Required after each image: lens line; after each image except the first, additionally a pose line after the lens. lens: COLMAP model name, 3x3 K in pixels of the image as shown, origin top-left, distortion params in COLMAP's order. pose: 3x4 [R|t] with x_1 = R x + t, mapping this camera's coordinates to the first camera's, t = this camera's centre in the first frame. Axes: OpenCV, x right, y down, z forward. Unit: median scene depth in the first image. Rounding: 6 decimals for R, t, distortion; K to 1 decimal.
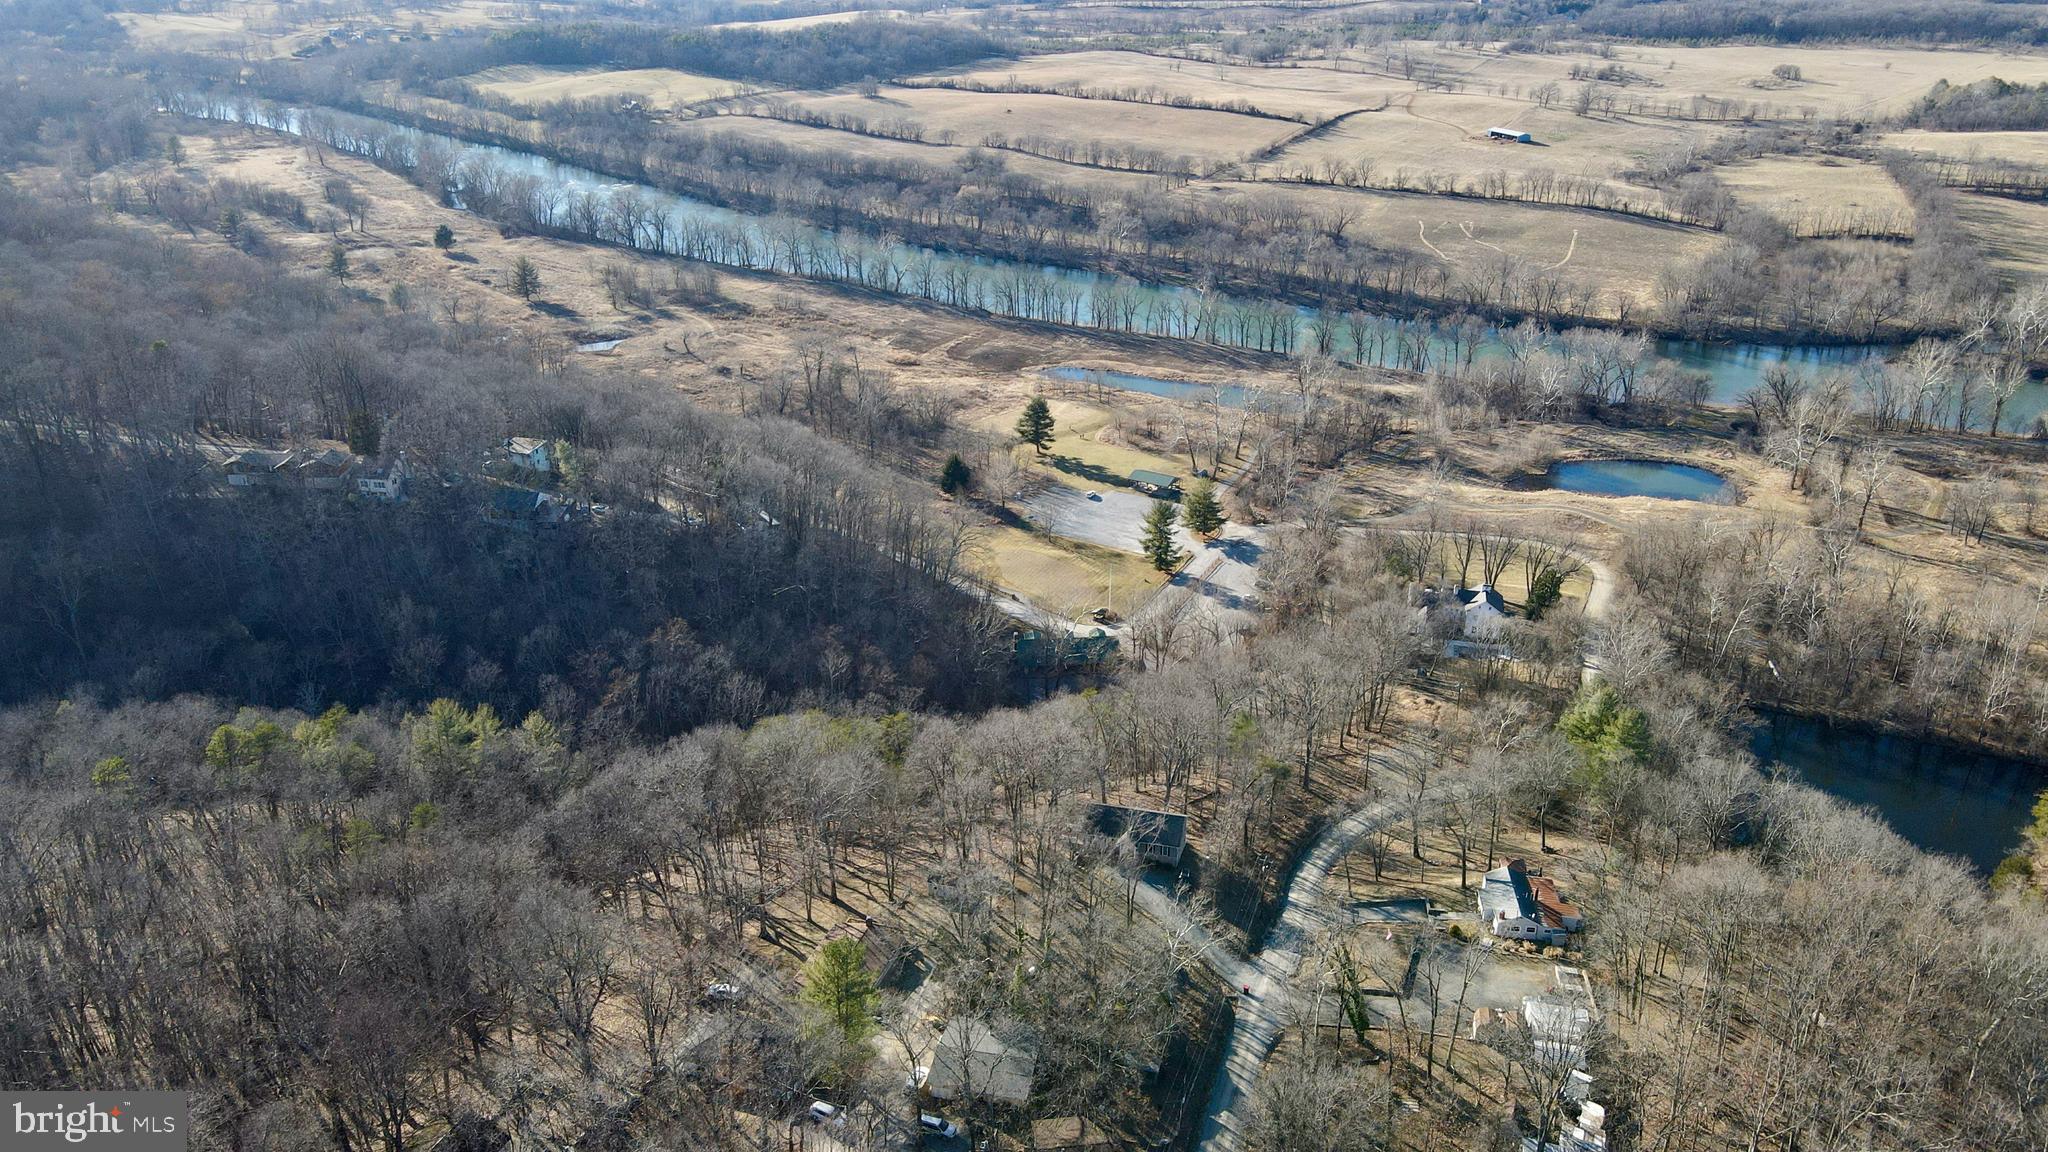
lens RADIAL K [[1523.5, 0, 1022.5], [0, 1523.5, 593.5], [0, 0, 1]] dist [-0.009201, 0.043202]
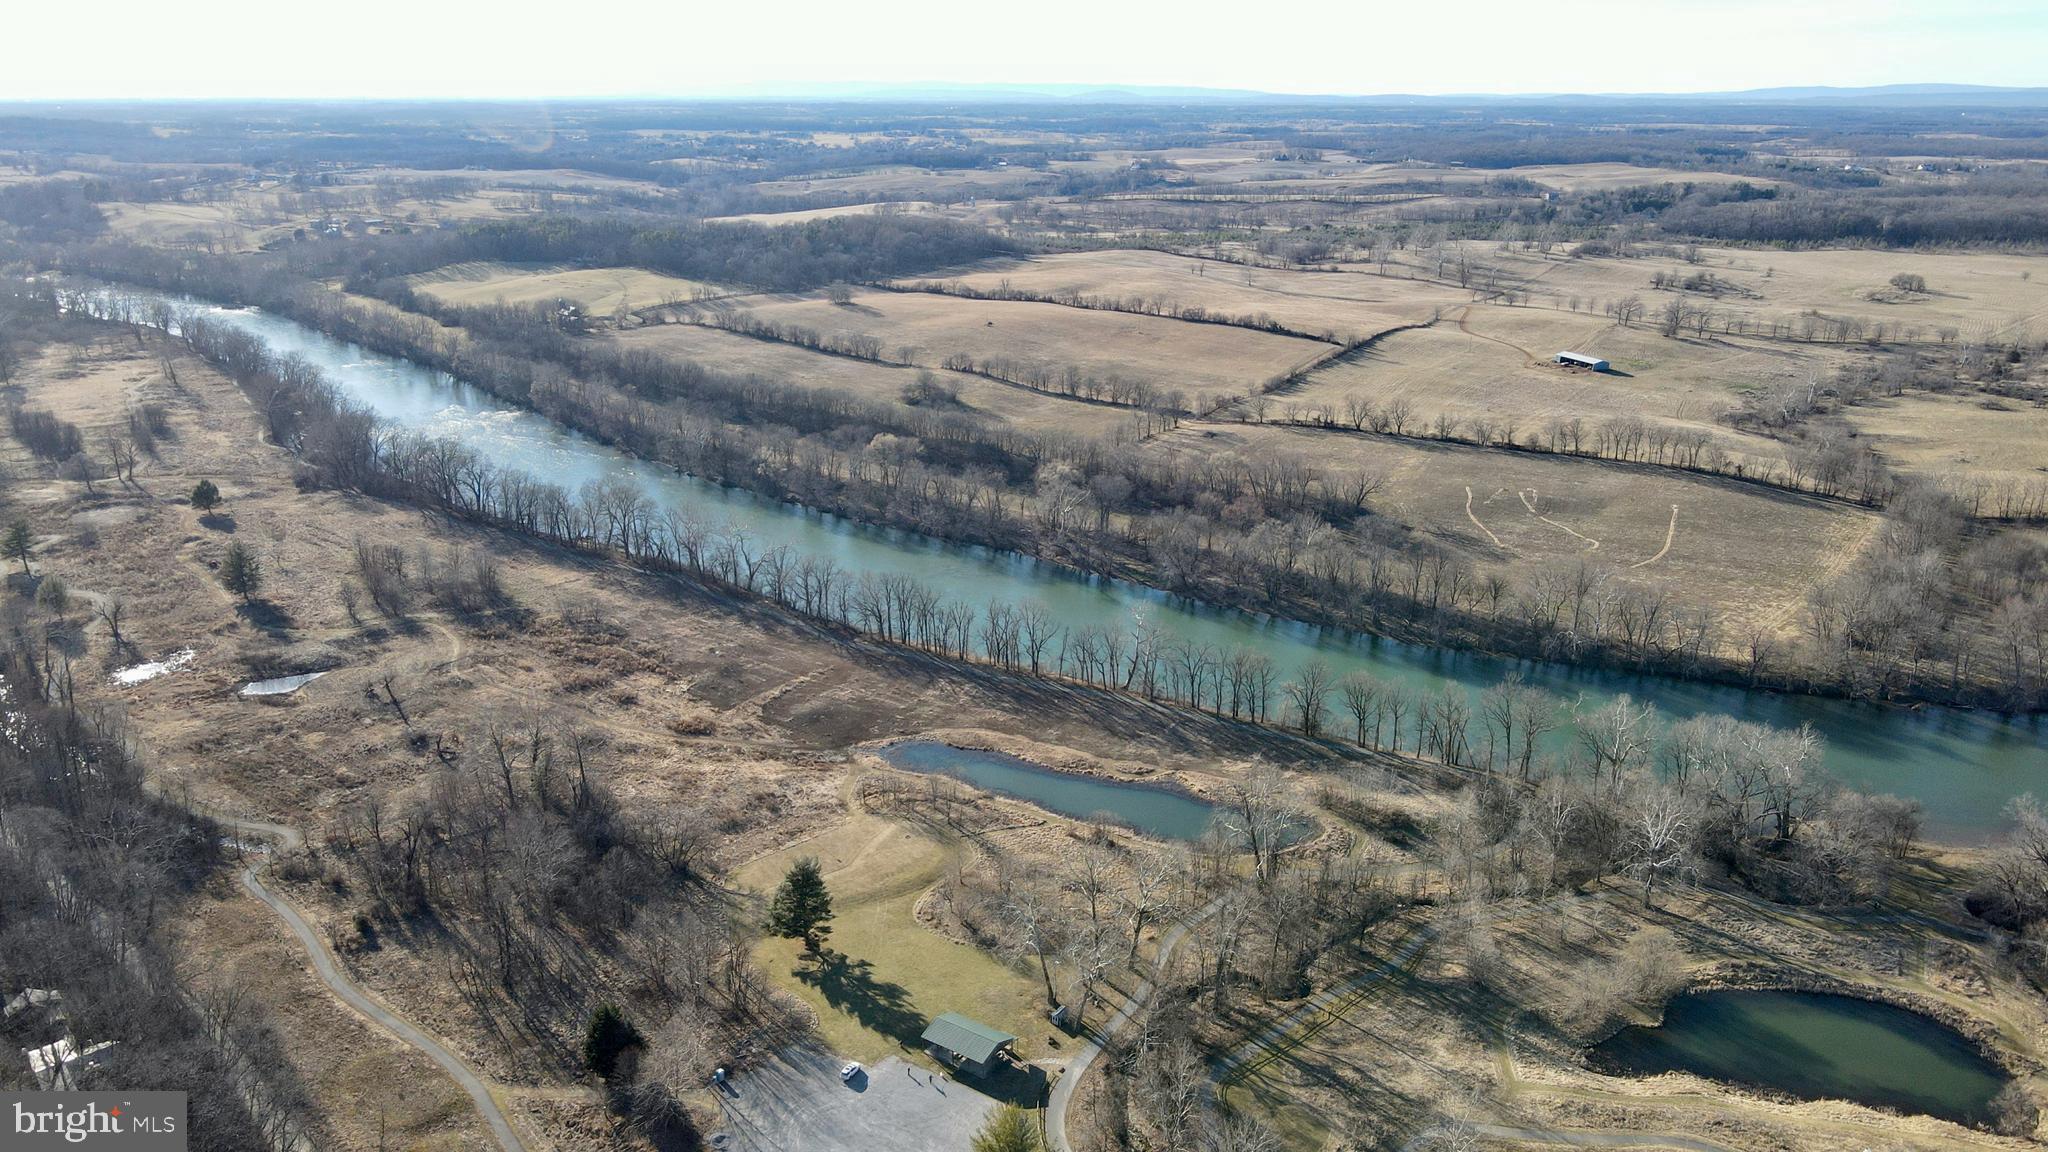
lens RADIAL K [[1523.5, 0, 1022.5], [0, 1523.5, 593.5], [0, 0, 1]] dist [-0.009201, 0.043202]
pose [[0.998716, 0.017774, -0.047440, 0.060838], [-0.022877, 0.993747, -0.109291, -0.083411], [0.045200, 0.110236, 0.992877, 0.190903]]
